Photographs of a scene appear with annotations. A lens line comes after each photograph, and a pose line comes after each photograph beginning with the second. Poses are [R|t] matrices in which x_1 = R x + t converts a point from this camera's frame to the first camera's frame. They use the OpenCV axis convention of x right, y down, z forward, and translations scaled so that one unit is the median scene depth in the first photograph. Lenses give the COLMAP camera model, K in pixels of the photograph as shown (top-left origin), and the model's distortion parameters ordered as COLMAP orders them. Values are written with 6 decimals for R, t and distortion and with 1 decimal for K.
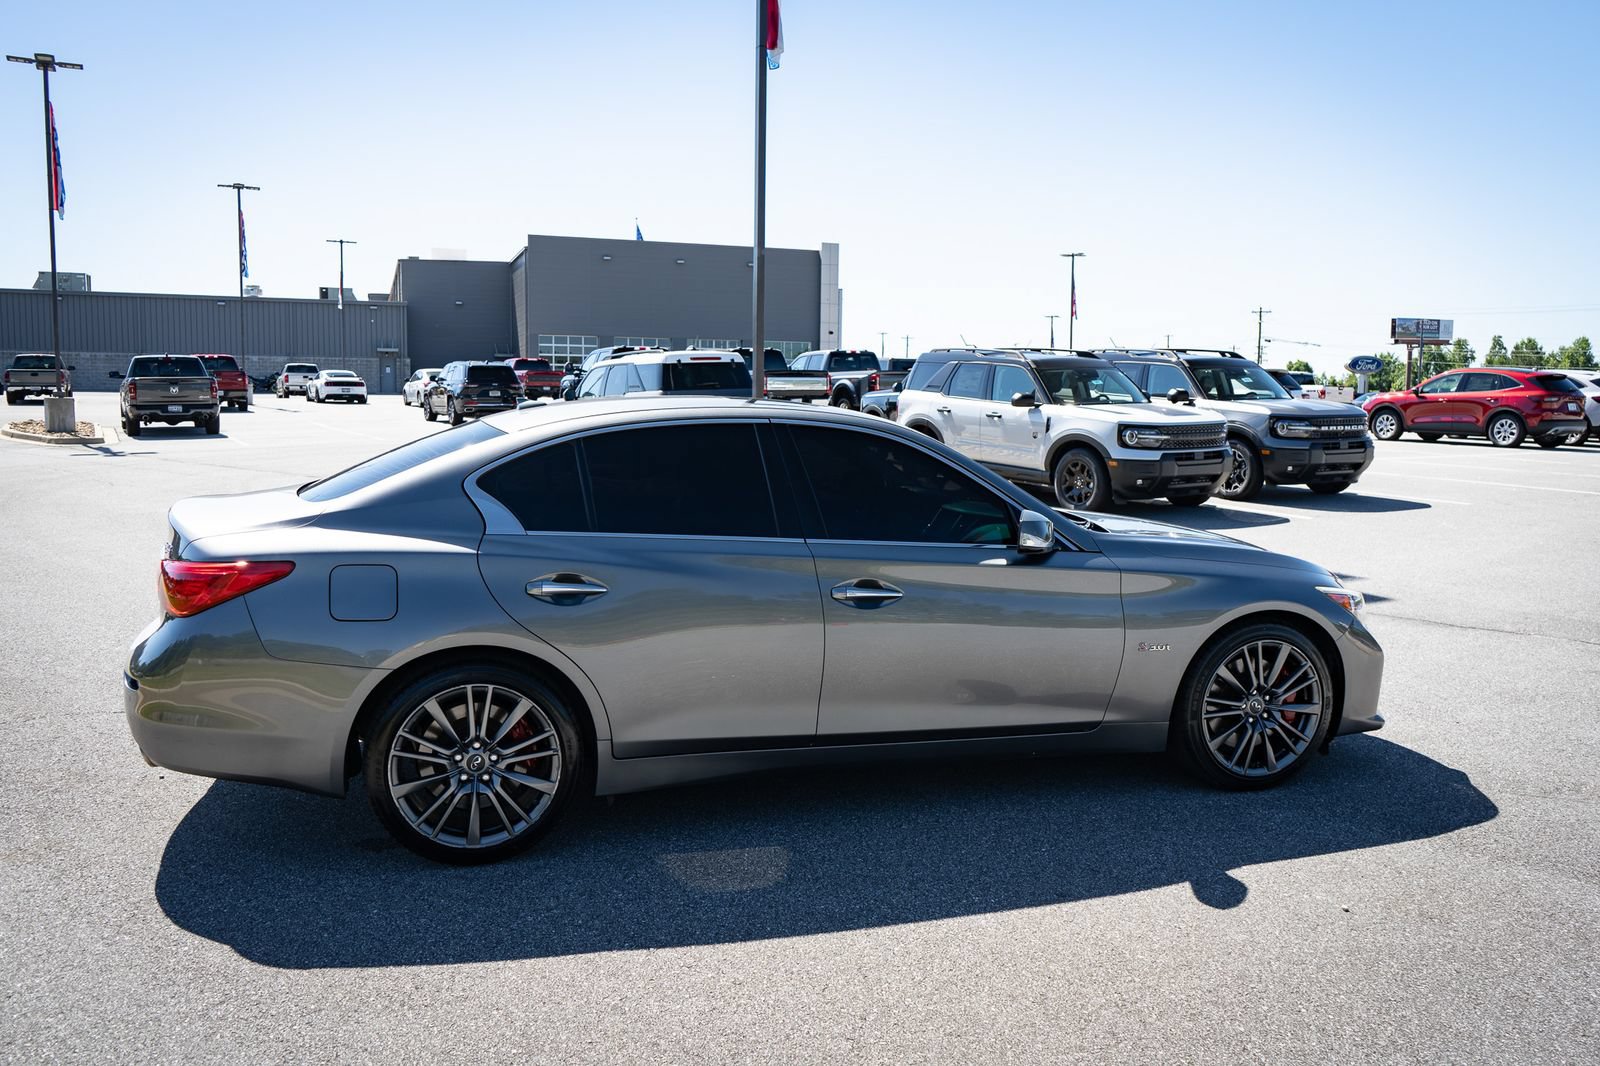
lens RADIAL K [[1271.5, 0, 800.0], [0, 1271.5, 533.0], [0, 0, 1]] dist [-0.011696, 0.002187]
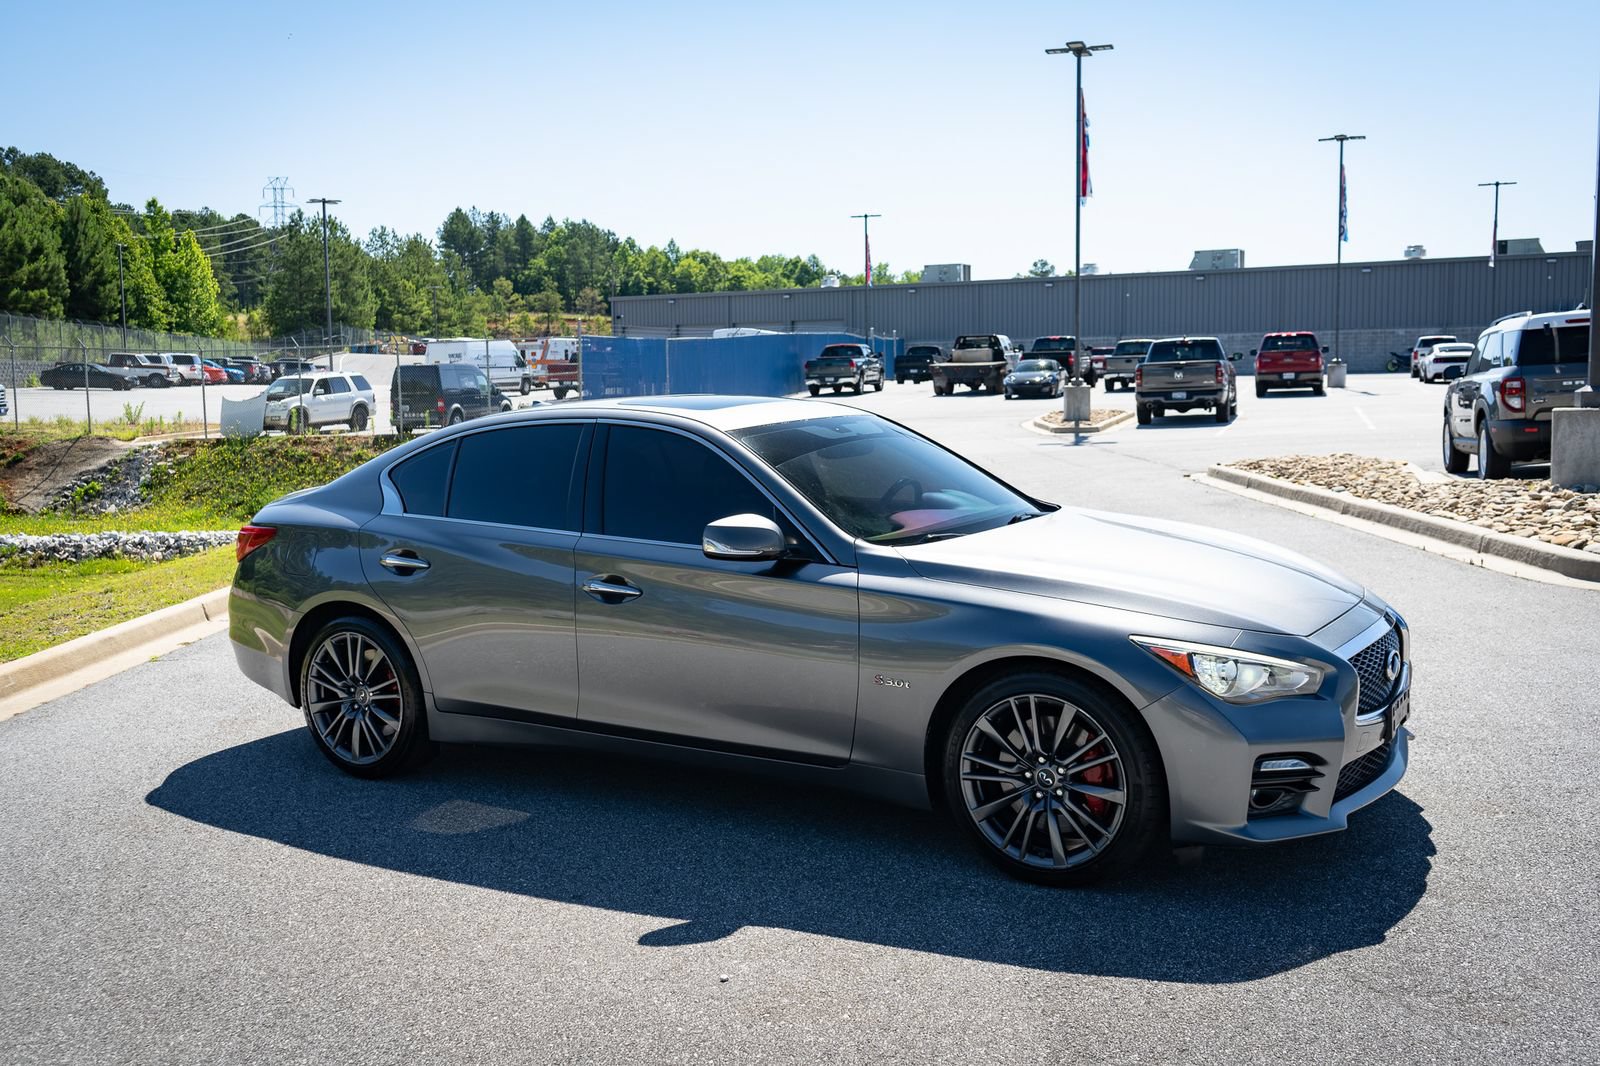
lens RADIAL K [[1517.6, 0, 800.0], [0, 1517.6, 533.0], [0, 0, 1]] dist [-0.001384, -0.001502]
pose [[0.677157, 0.048706, -0.734225, 0.322035], [-0.051052, 0.998512, 0.019154, -0.008787], [0.734065, 0.024514, 0.678636, 0.084734]]
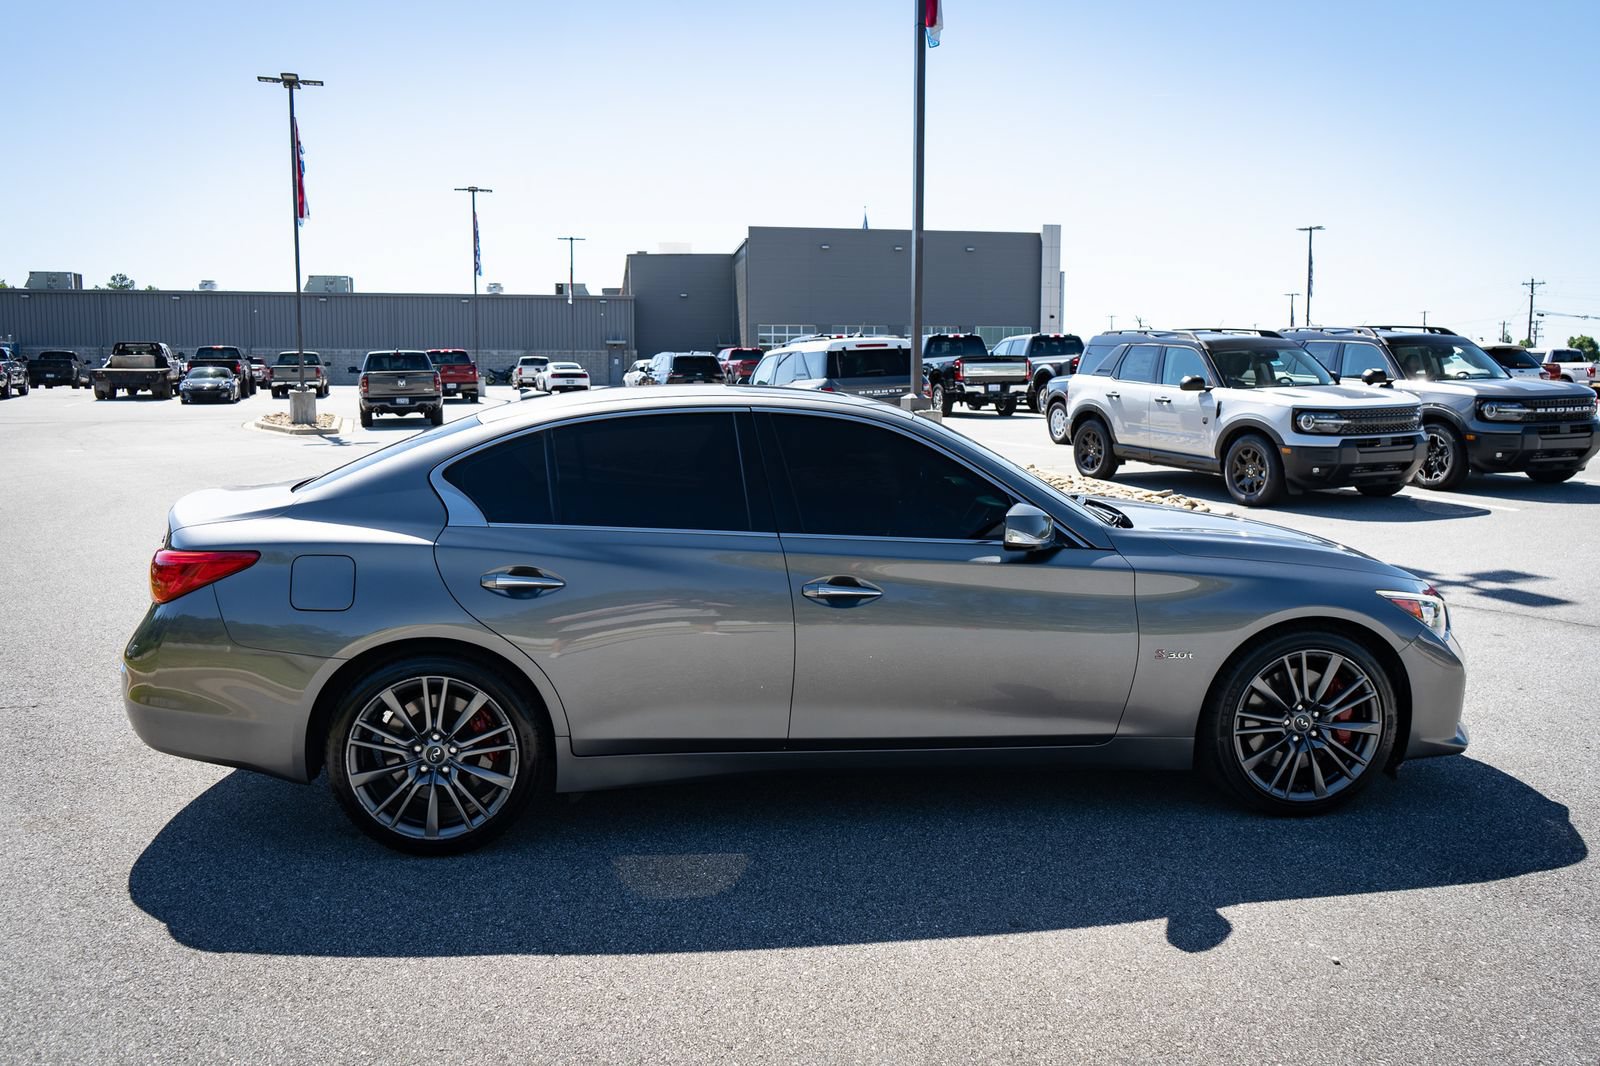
lens RADIAL K [[1271.5, 0, 800.0], [0, 1271.5, 533.0], [0, 0, 1]] dist [-0.011696, 0.002187]
pose [[0.984043, 0.008443, -0.177732, 0.057884], [-0.006655, 0.999921, 0.010656, -0.001690], [0.177808, -0.009303, 0.984021, 0.019727]]
